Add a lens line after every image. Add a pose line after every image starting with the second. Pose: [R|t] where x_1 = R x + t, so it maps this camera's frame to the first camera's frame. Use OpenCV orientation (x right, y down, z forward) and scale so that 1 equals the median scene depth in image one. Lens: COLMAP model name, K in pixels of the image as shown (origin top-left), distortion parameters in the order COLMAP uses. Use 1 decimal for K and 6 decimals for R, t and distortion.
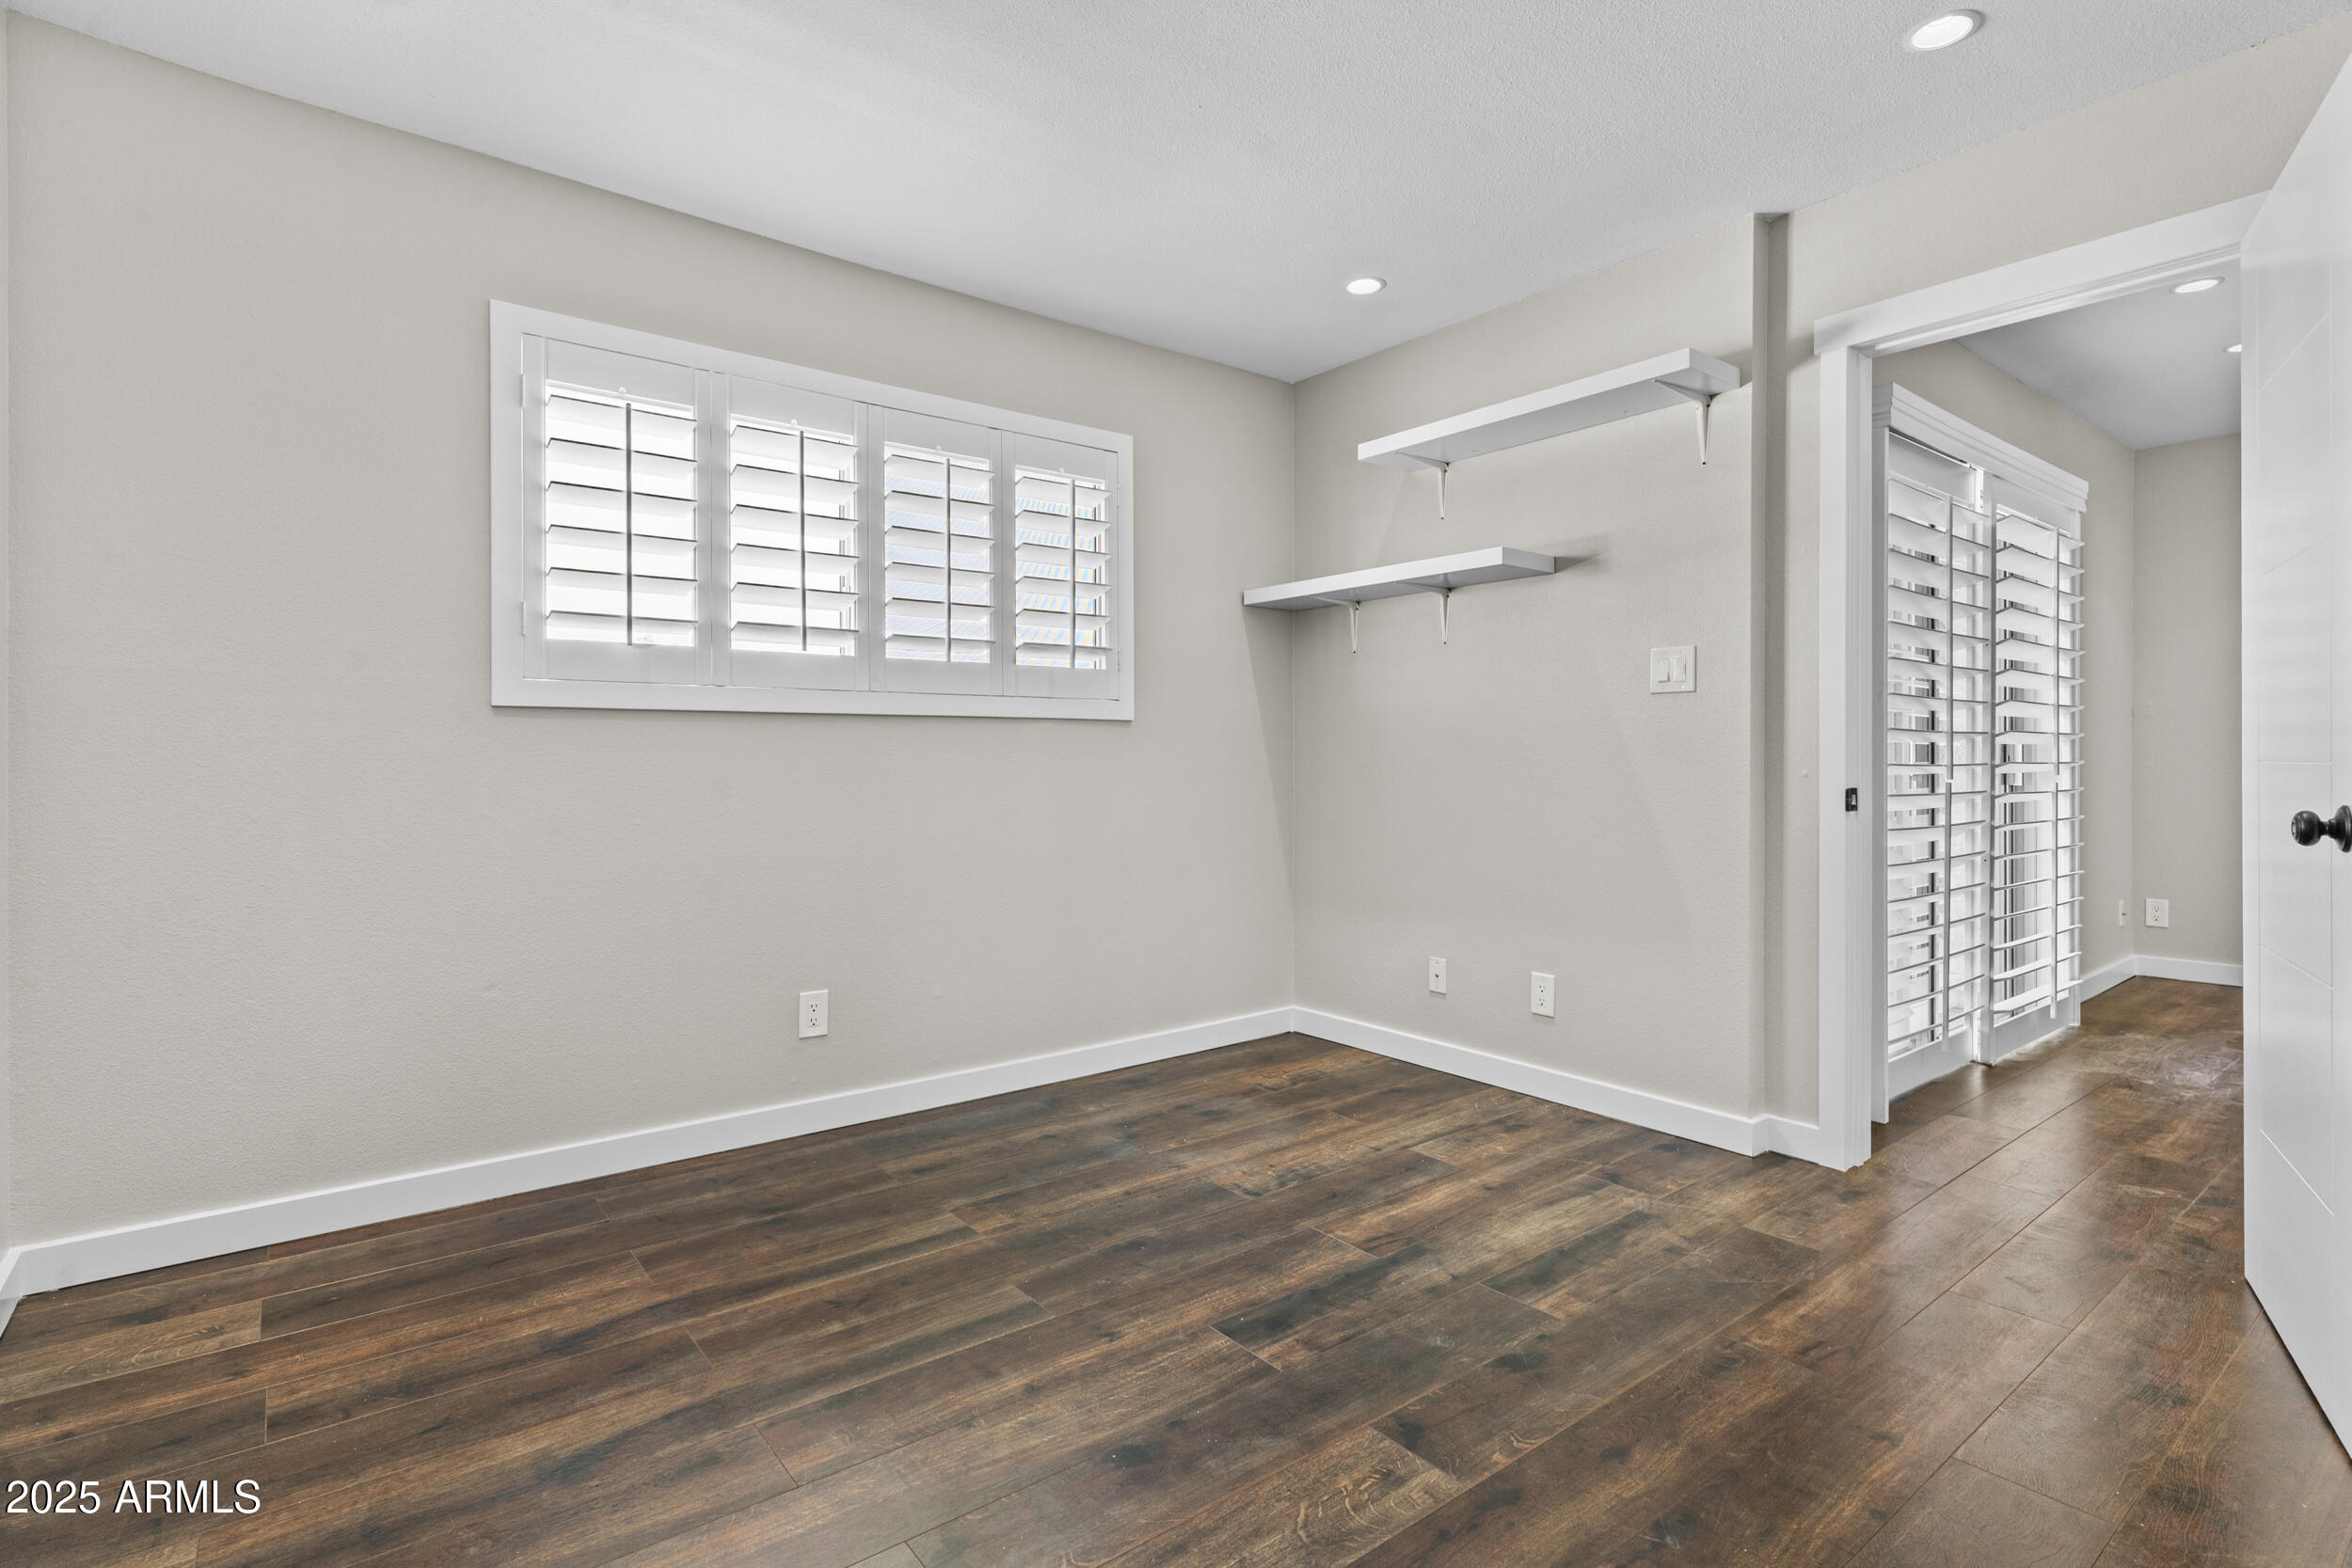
lens RADIAL K [[1122.6, 0, 1171.2], [0, 1122.6, 756.4], [0, 0, 1]] dist [-0.003327, -0.000291]
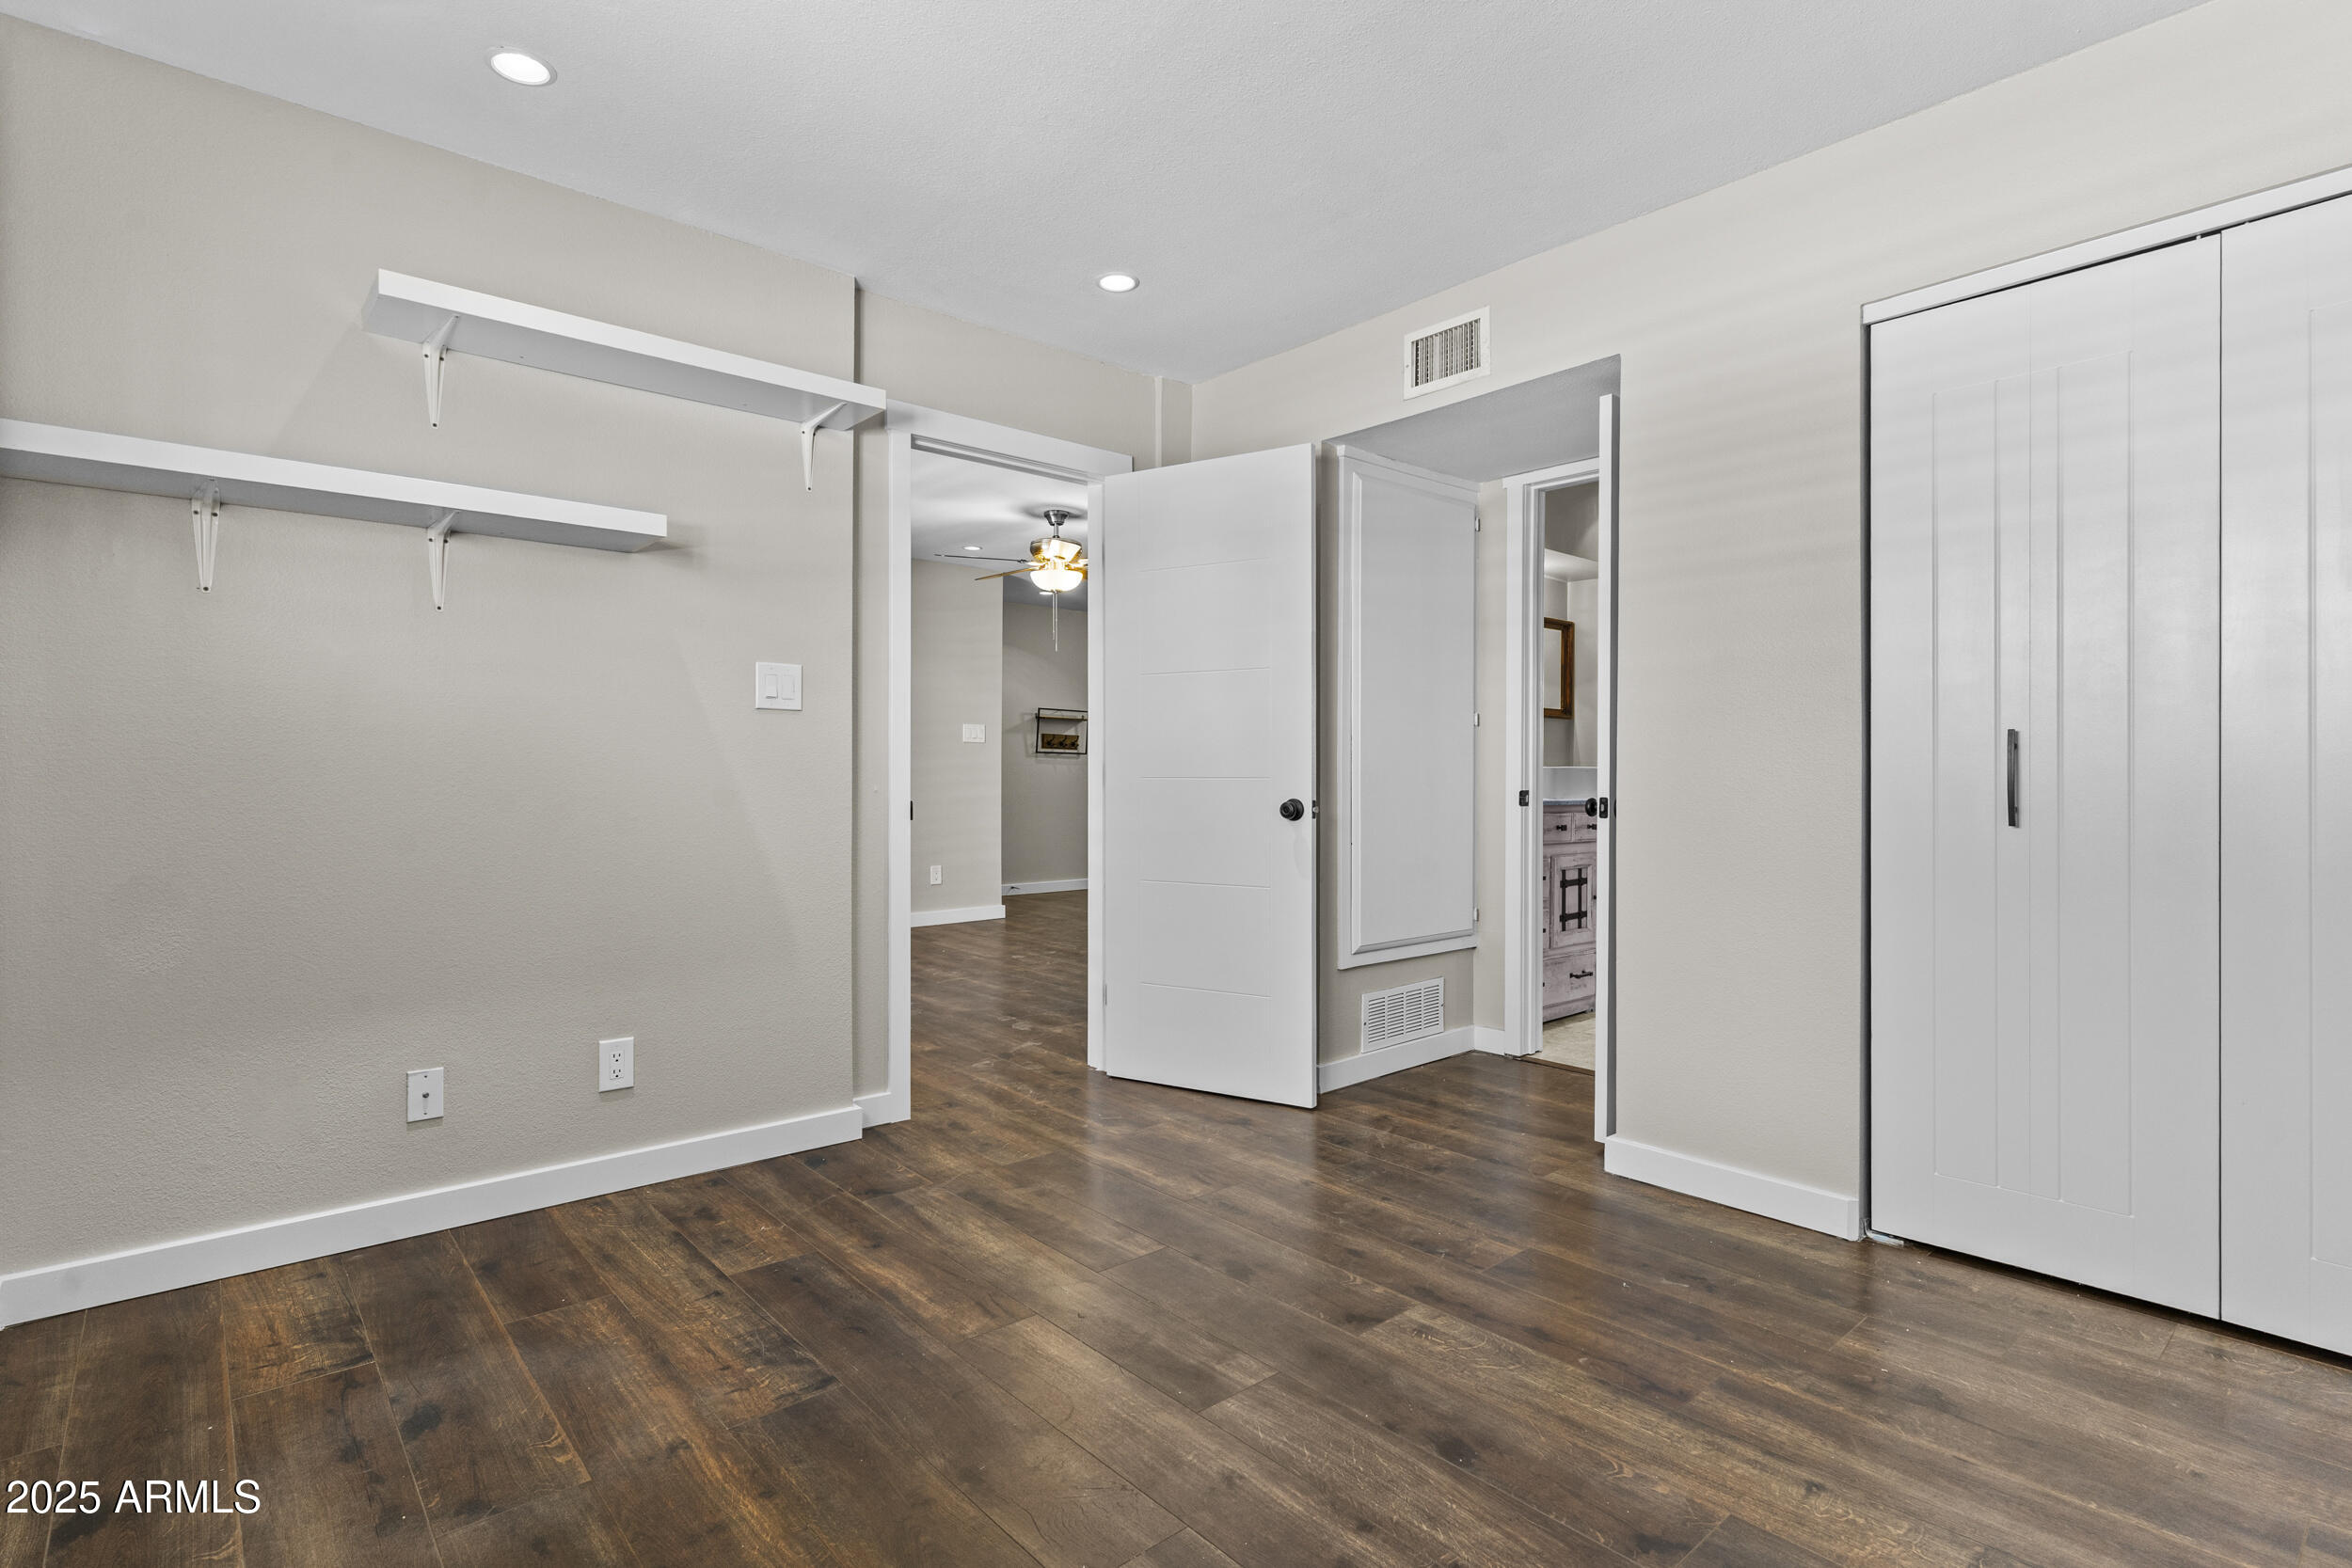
lens RADIAL K [[1137.8, 0, 1176.0], [0, 1137.8, 784.0], [0, 0, 1]] dist [-0.000040, -0.000345]
pose [[-0.051210, -0.006691, 0.998665, -0.594945], [-0.003459, 0.999973, 0.006522, 0.000689], [-0.998682, -0.003120, -0.051232, 0.730006]]
